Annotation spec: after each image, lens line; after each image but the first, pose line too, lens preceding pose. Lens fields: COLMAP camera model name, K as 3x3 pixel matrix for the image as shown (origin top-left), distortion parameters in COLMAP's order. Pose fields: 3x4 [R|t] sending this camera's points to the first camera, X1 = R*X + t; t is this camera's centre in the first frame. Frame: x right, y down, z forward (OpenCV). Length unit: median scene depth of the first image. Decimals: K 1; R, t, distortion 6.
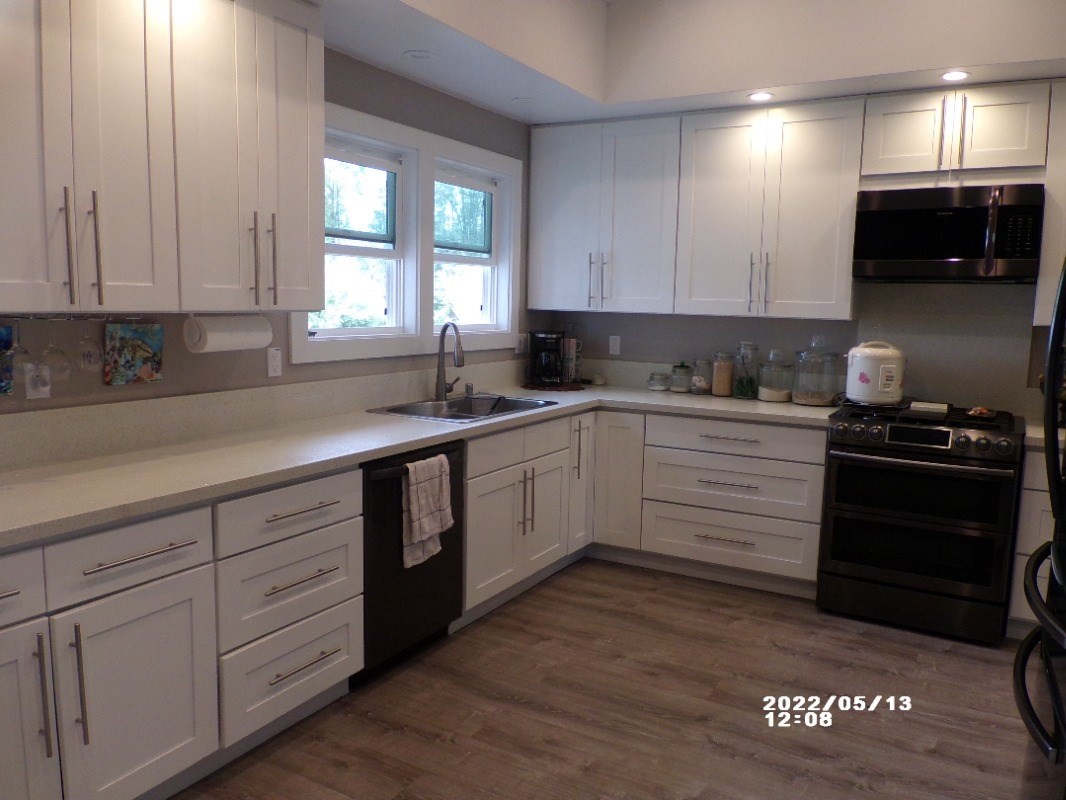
lens RADIAL K [[823.4, 0, 525.6], [0, 823.4, 401.8], [0, 0, 1]] dist [0.069156, -0.117300]
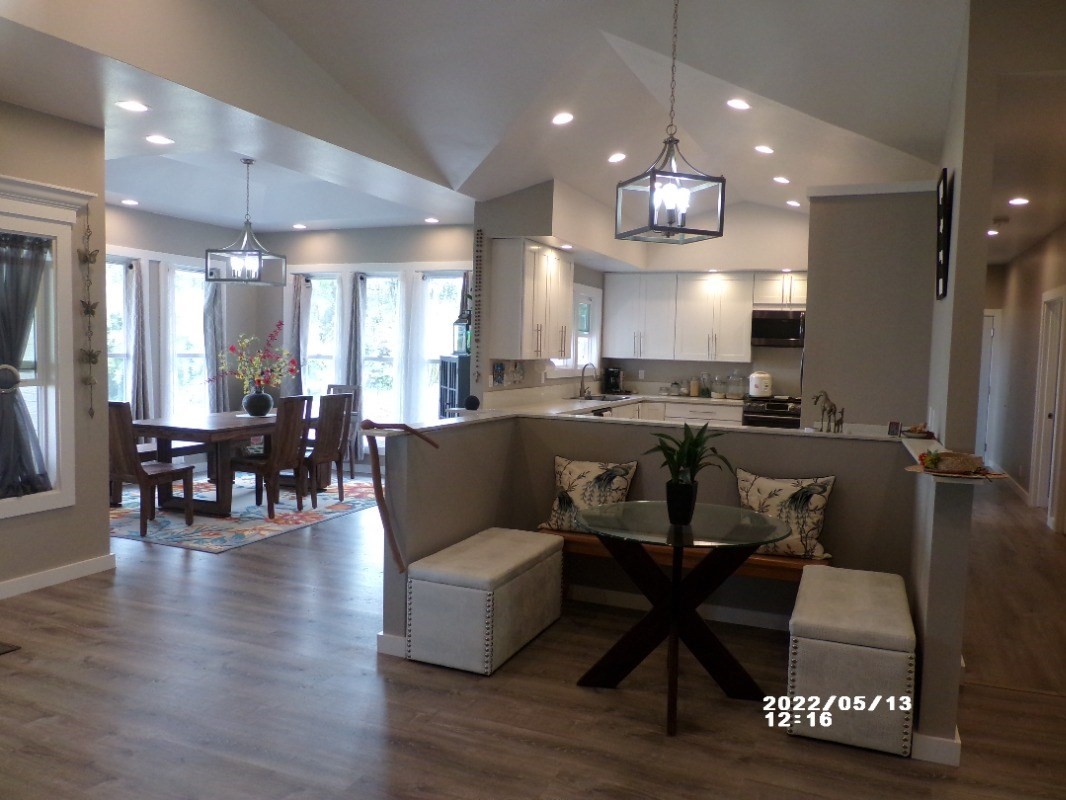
lens RADIAL K [[823.4, 0, 525.6], [0, 823.4, 401.8], [0, 0, 1]] dist [0.069156, -0.117300]
pose [[0.992928, -0.004254, 0.118639, -0.517188], [0.010557, 0.998563, -0.052548, 0.128677], [-0.118244, 0.053429, 0.991546, -1.238482]]
